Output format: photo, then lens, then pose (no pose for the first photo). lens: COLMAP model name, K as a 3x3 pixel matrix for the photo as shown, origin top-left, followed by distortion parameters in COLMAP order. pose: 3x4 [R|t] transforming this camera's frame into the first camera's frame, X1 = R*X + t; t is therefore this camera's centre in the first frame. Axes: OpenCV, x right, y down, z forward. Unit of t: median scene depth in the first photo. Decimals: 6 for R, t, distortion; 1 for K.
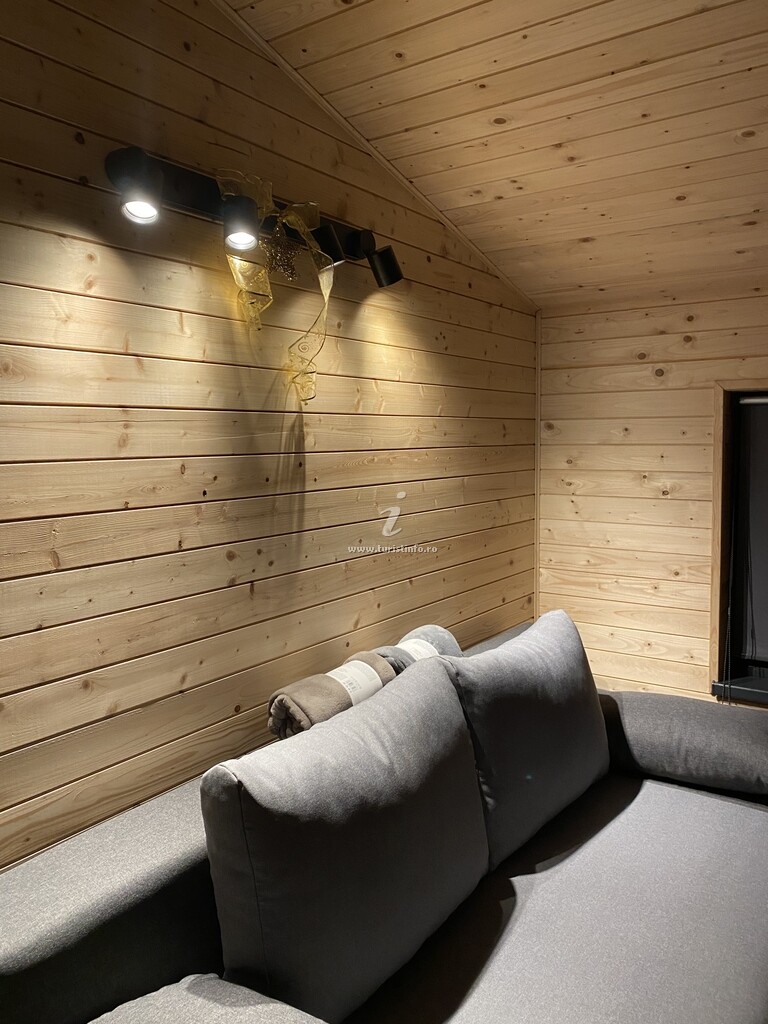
lens RADIAL K [[794.0, 0, 384.6], [0, 794.0, 505.4], [0, 0, 1]] dist [0.039068, -0.019514]
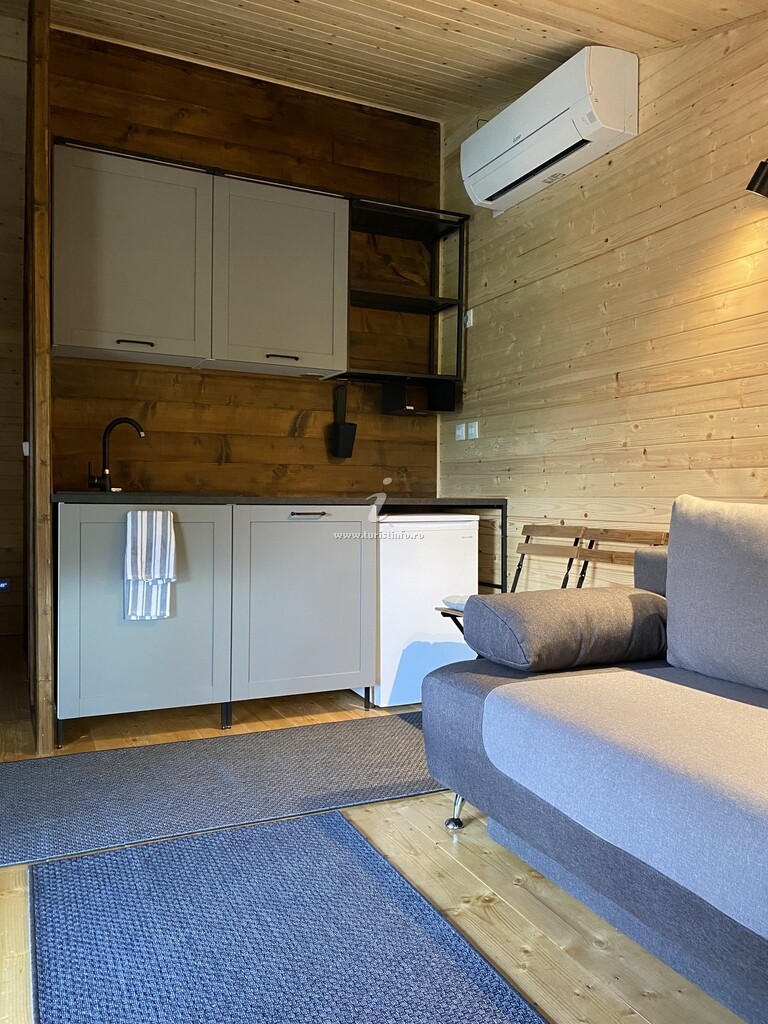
lens RADIAL K [[794.0, 0, 381.1], [0, 794.0, 516.8], [0, 0, 1]] dist [0.039068, -0.019514]
pose [[-0.499674, 0.028276, -0.865752, 1.494420], [-0.074214, 0.994394, 0.075311, 0.235510], [0.863028, 0.101883, -0.494775, 1.125407]]
